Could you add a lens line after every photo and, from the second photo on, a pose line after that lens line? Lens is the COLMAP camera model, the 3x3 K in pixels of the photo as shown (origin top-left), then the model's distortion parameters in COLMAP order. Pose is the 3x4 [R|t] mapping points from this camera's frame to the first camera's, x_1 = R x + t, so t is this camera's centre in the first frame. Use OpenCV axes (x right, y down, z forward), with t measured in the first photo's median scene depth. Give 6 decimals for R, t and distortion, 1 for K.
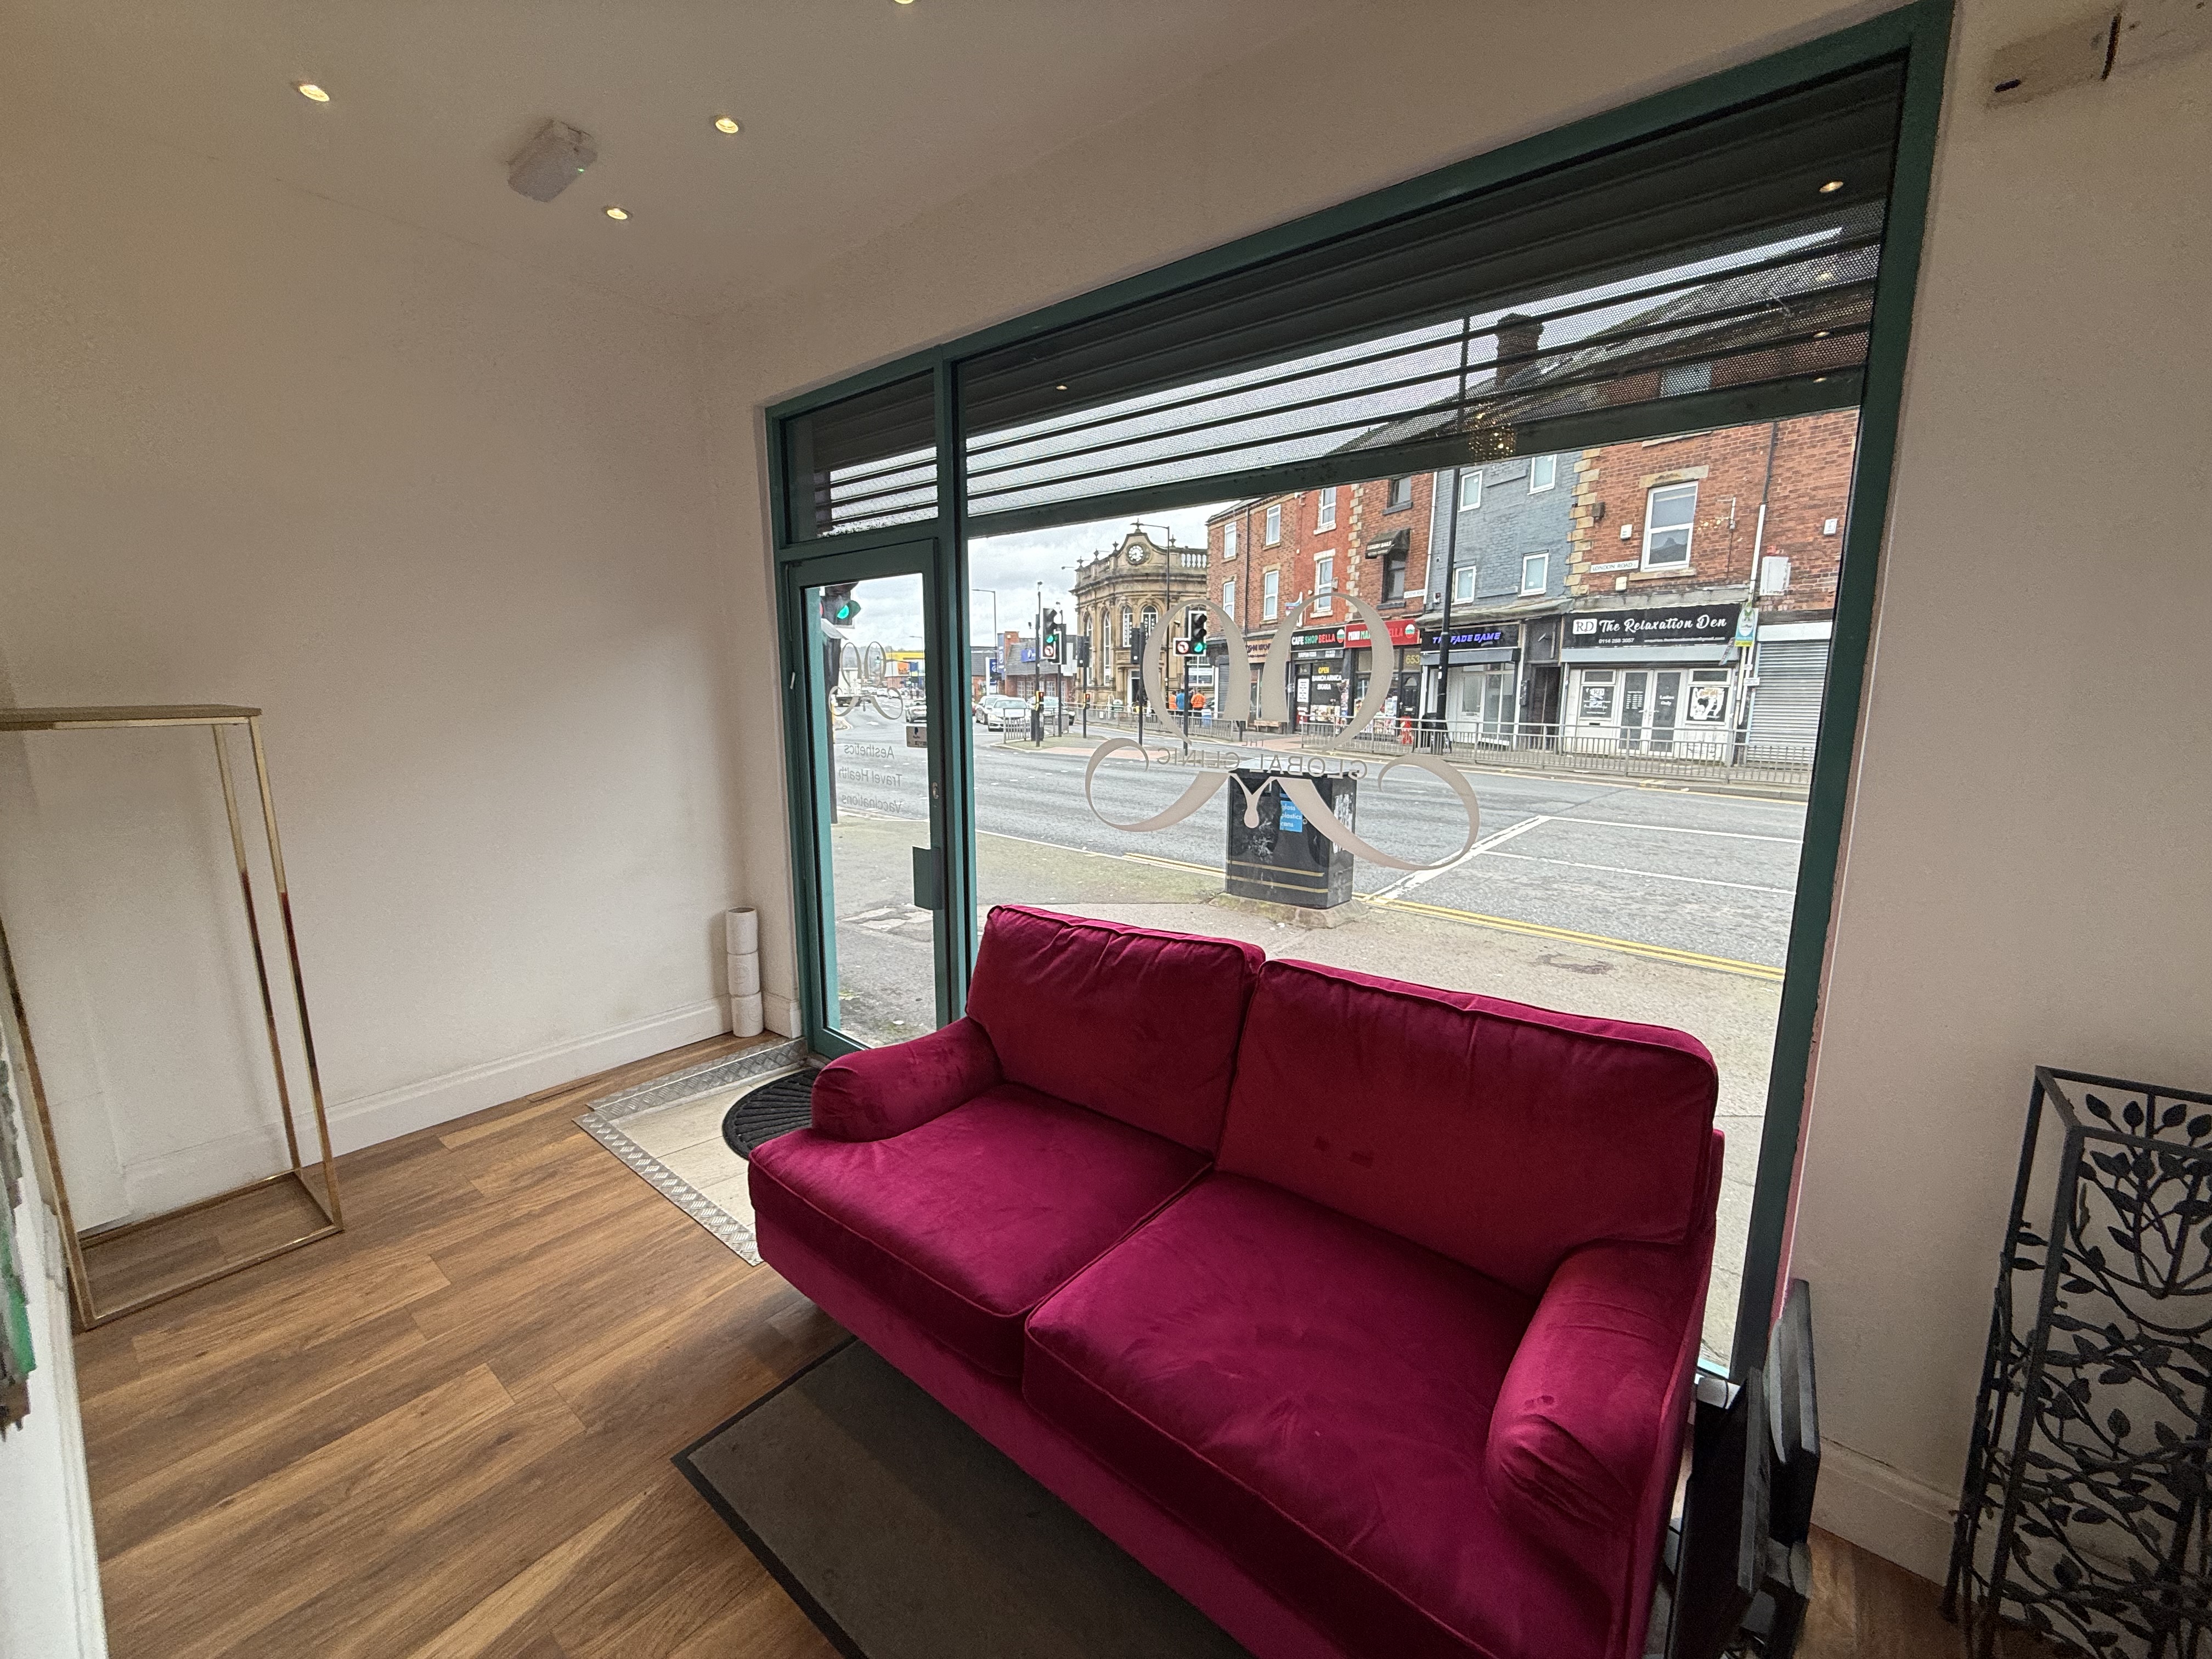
lens RADIAL K [[877.2, 0, 1100.3], [0, 877.2, 825.7], [0, 0, 1]] dist [0.000480, 0.000014]
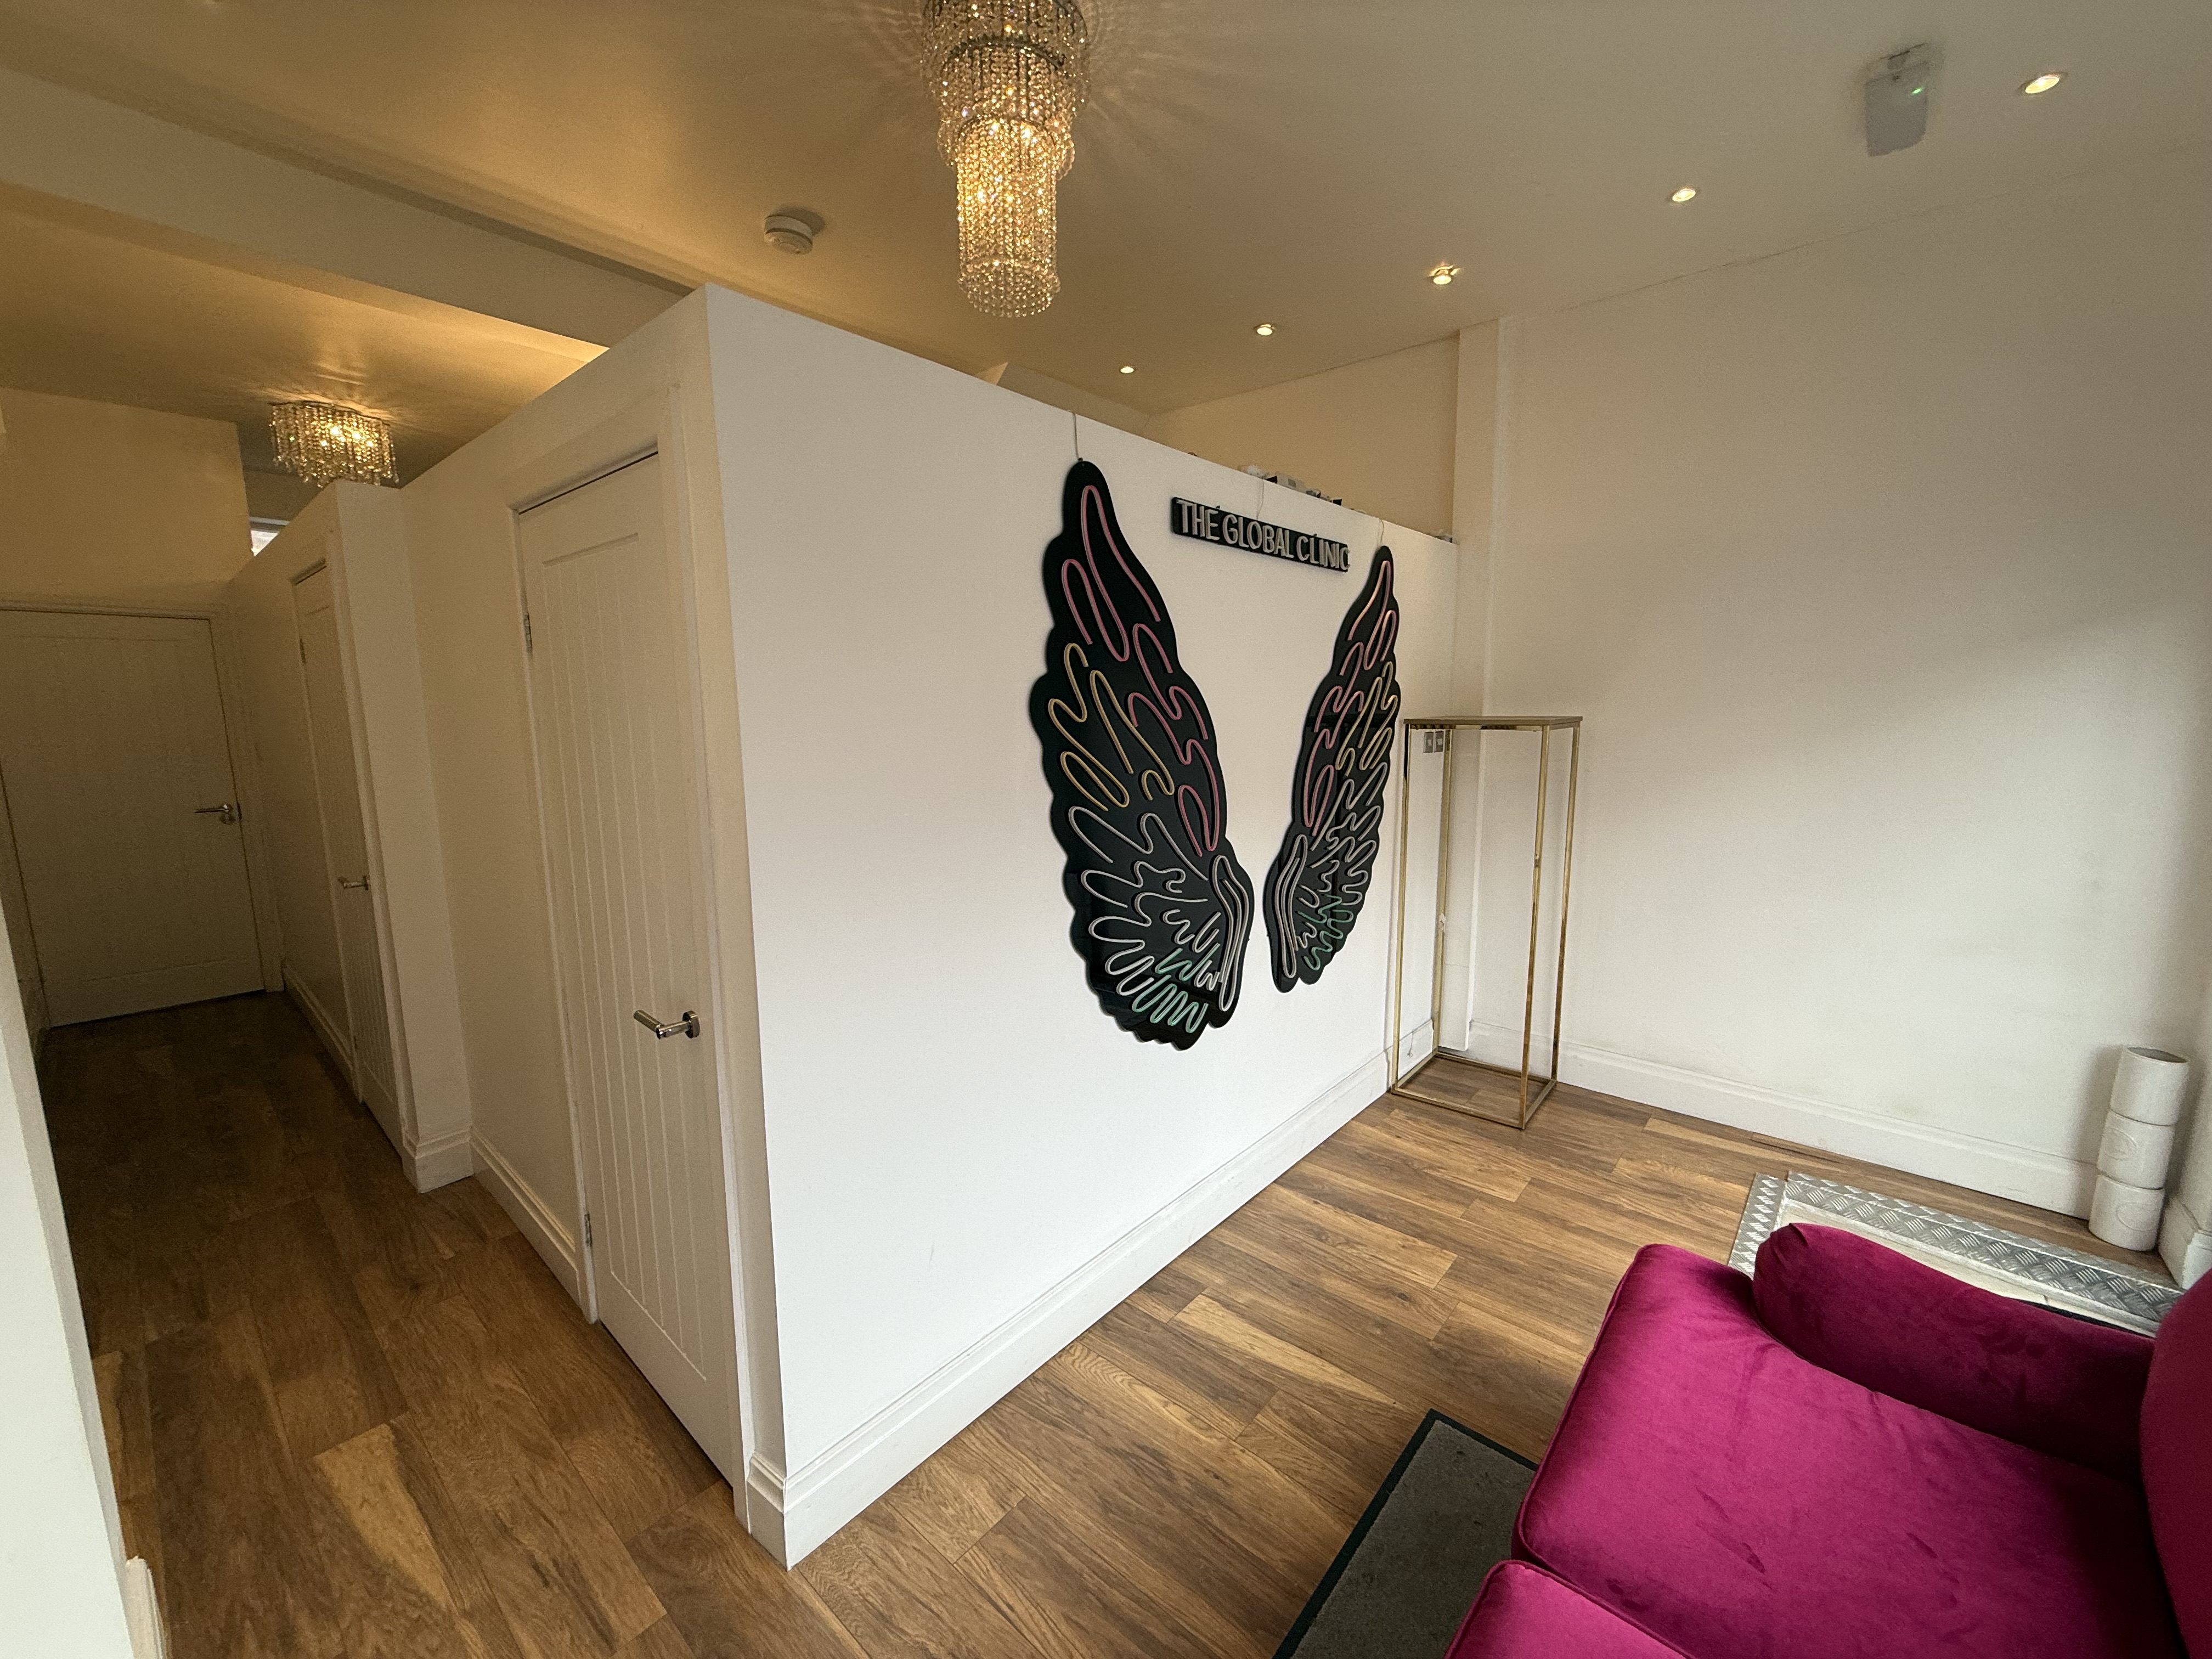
lens RADIAL K [[877.2, 0, 1100.3], [0, 877.2, 825.7], [0, 0, 1]] dist [0.000480, 0.000014]
pose [[-0.046770, 0.140580, -0.988964, 0.373836], [-0.157598, 0.976609, 0.146277, -0.060490], [0.986395, 0.162700, -0.023521, 0.368359]]
